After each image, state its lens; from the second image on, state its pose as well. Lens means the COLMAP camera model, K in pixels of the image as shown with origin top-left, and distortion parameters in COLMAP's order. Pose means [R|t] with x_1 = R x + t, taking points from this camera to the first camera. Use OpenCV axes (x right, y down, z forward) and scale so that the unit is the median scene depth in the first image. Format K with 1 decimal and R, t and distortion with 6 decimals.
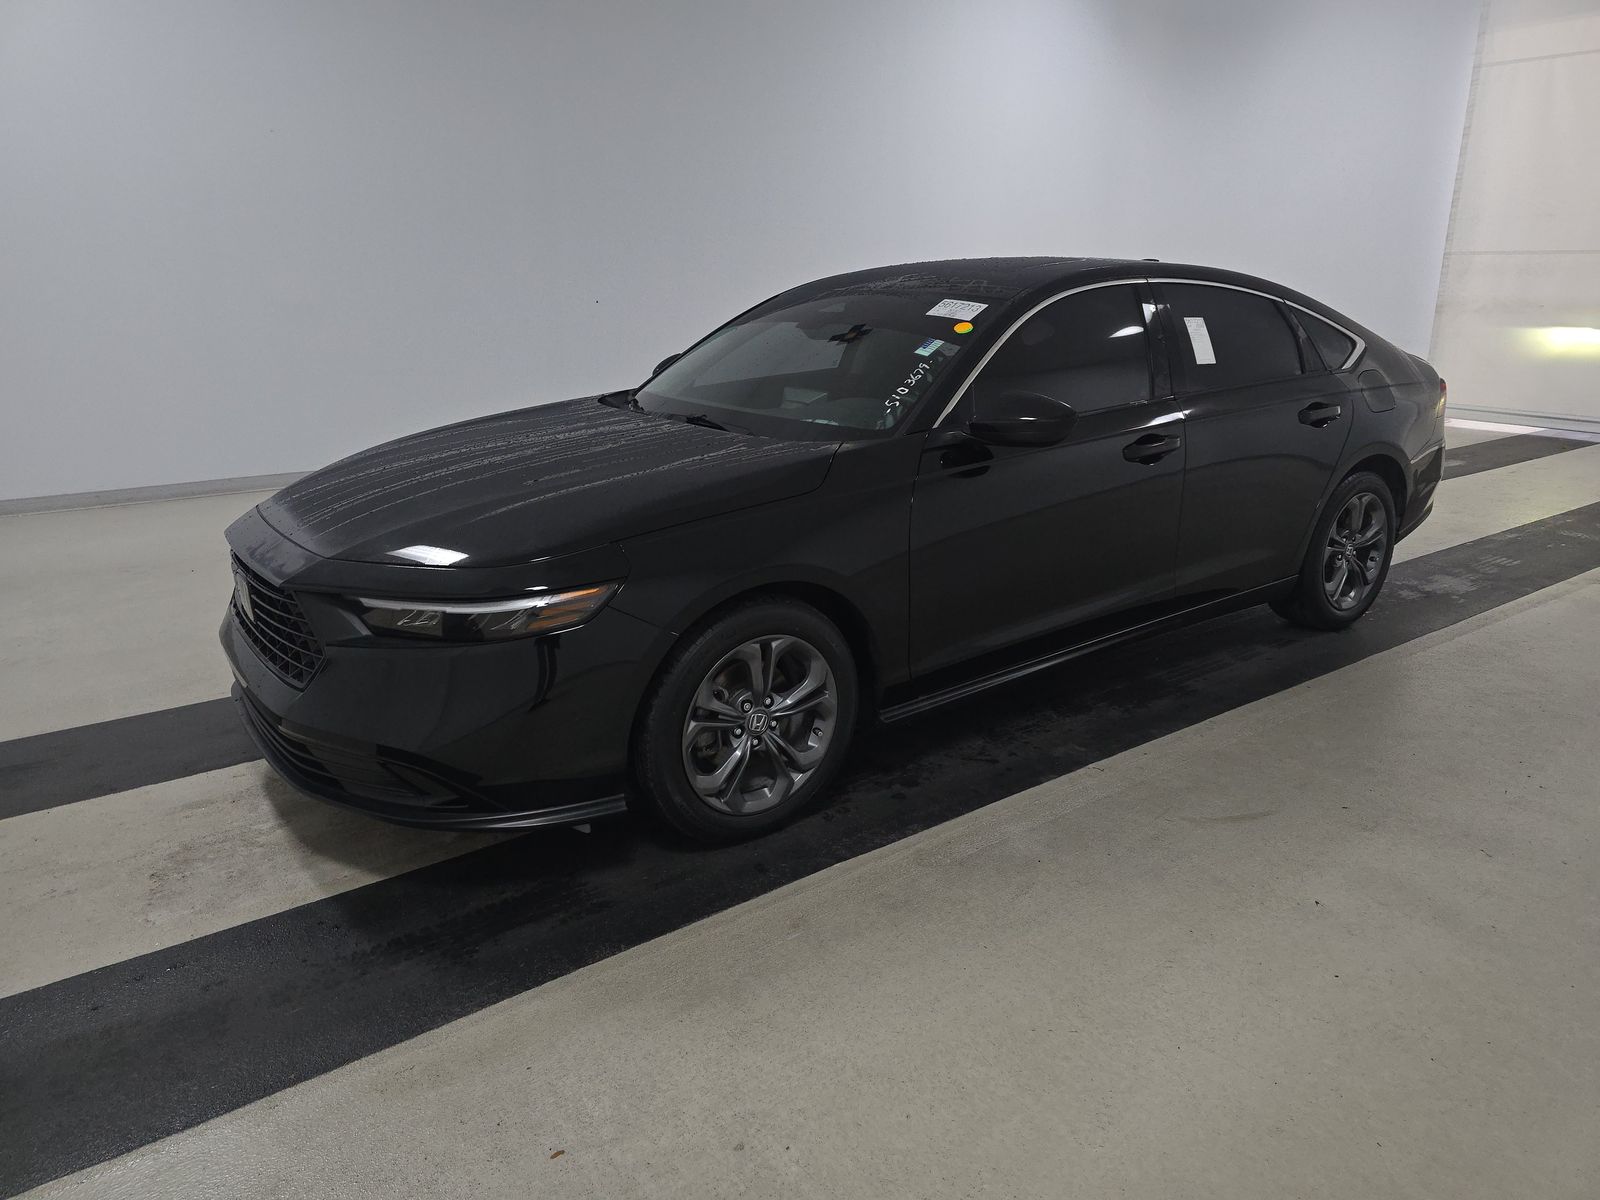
lens RADIAL K [[1046.9, 0, 800.0], [0, 1046.9, 600.0], [0, 0, 1]] dist [0.062064, -0.046834]
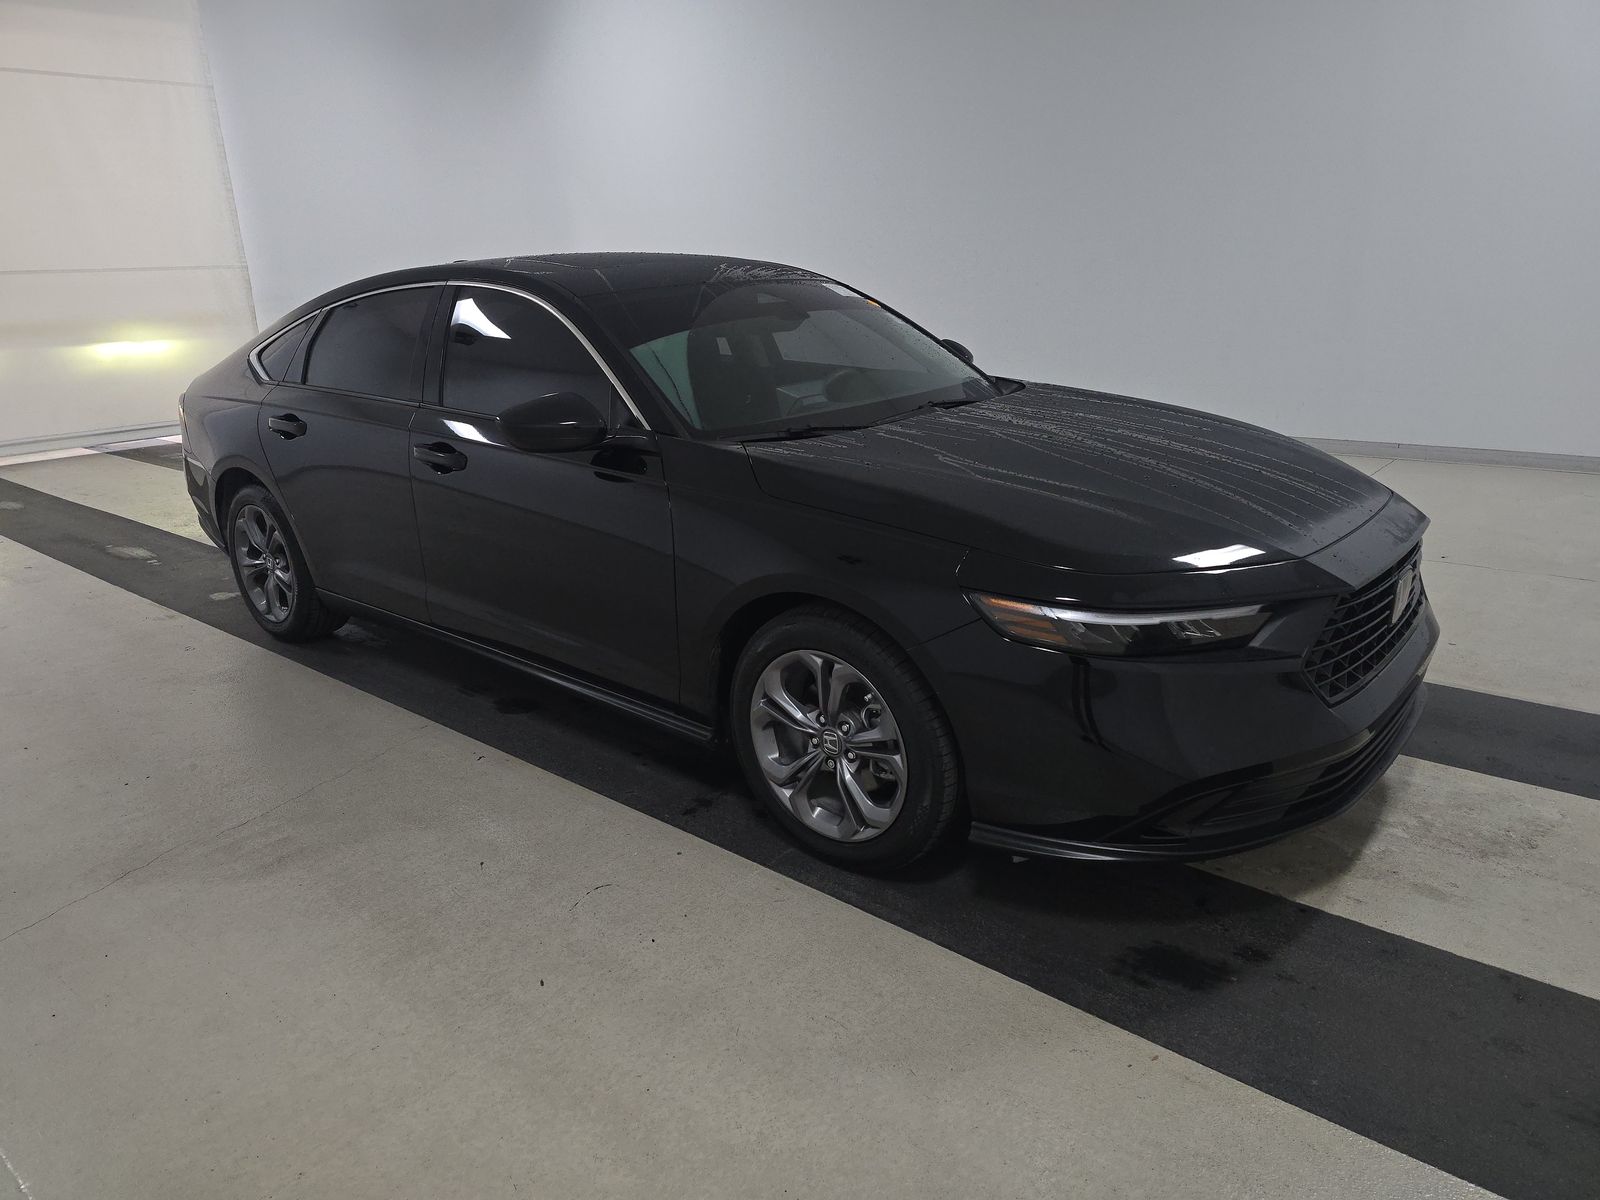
lens RADIAL K [[1046.9, 0, 800.0], [0, 1046.9, 600.0], [0, 0, 1]] dist [0.062064, -0.046834]
pose [[-0.221284, -0.284899, 0.932666, -1.187935], [0.320455, 0.882023, 0.345461, -0.451588], [-0.921055, 0.375323, -0.103880, 1.486599]]
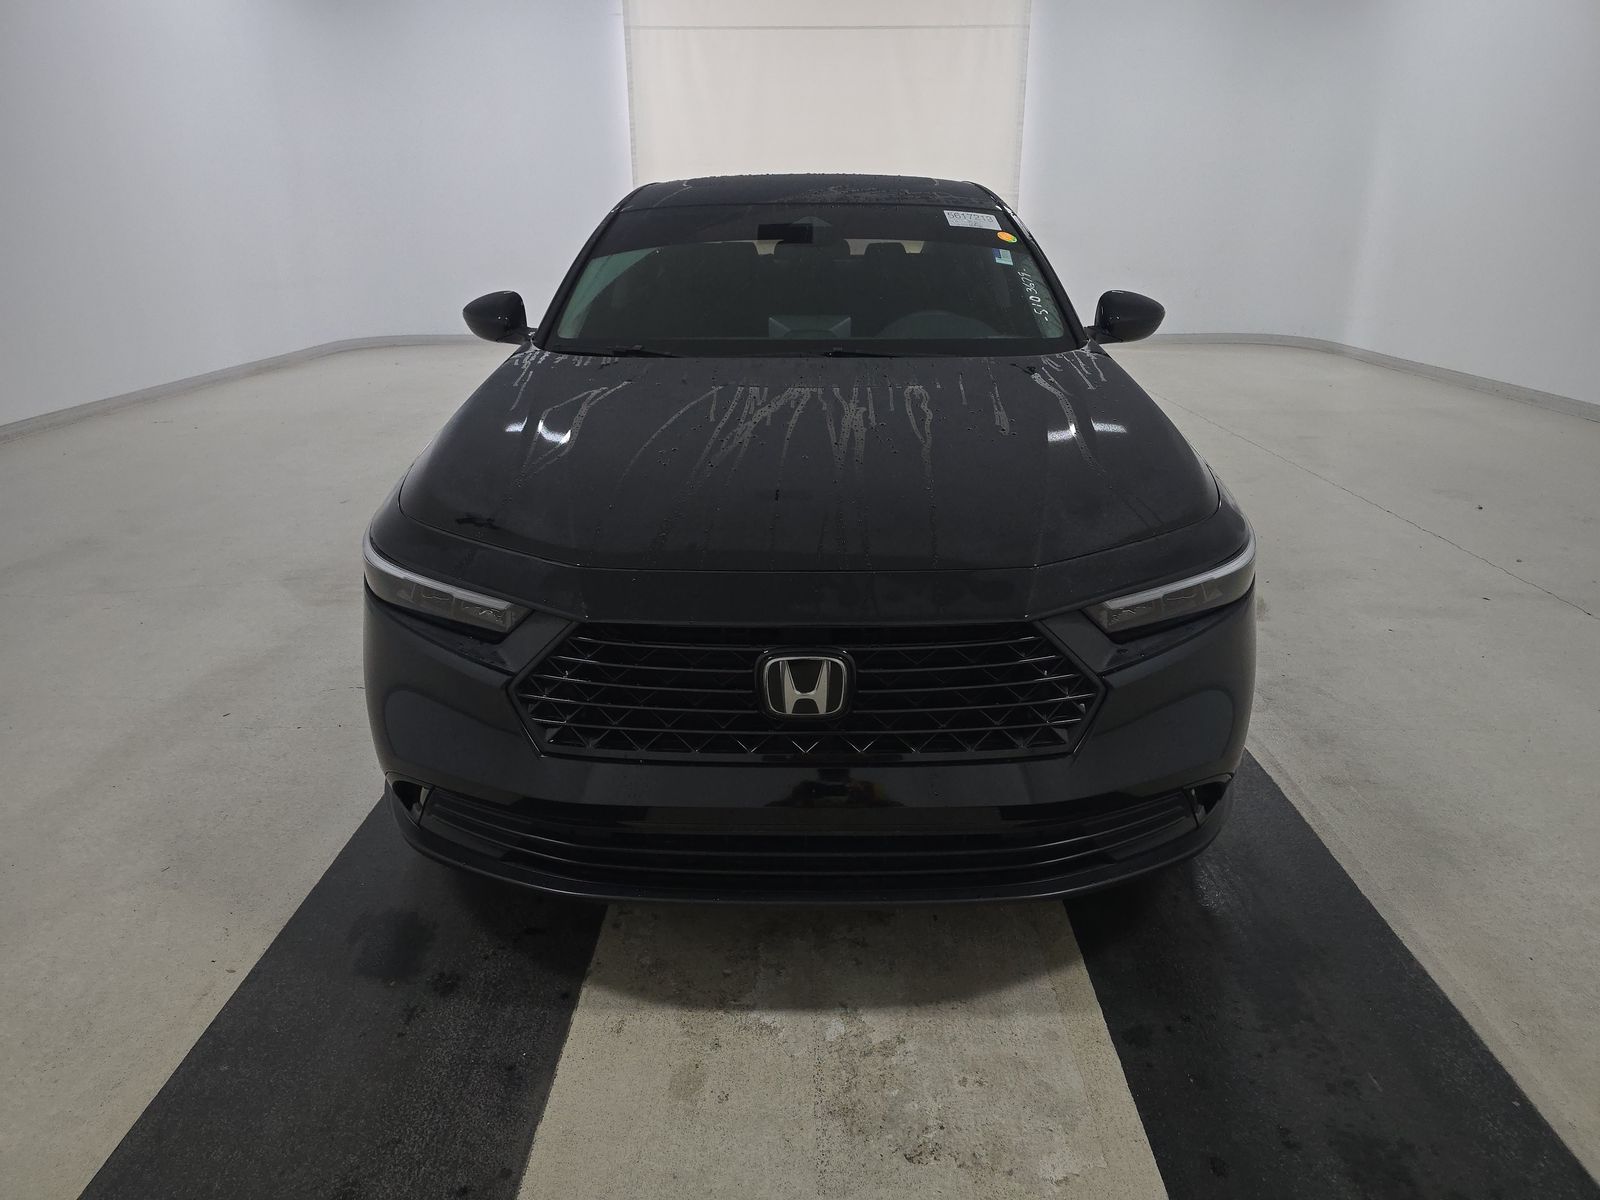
lens RADIAL K [[1046.9, 0, 800.0], [0, 1046.9, 600.0], [0, 0, 1]] dist [0.062064, -0.046834]
pose [[0.607893, -0.267318, 0.747668, -0.917623], [0.232426, 0.960287, 0.154363, -0.139726], [-0.759240, 0.079941, 0.645883, 0.575247]]
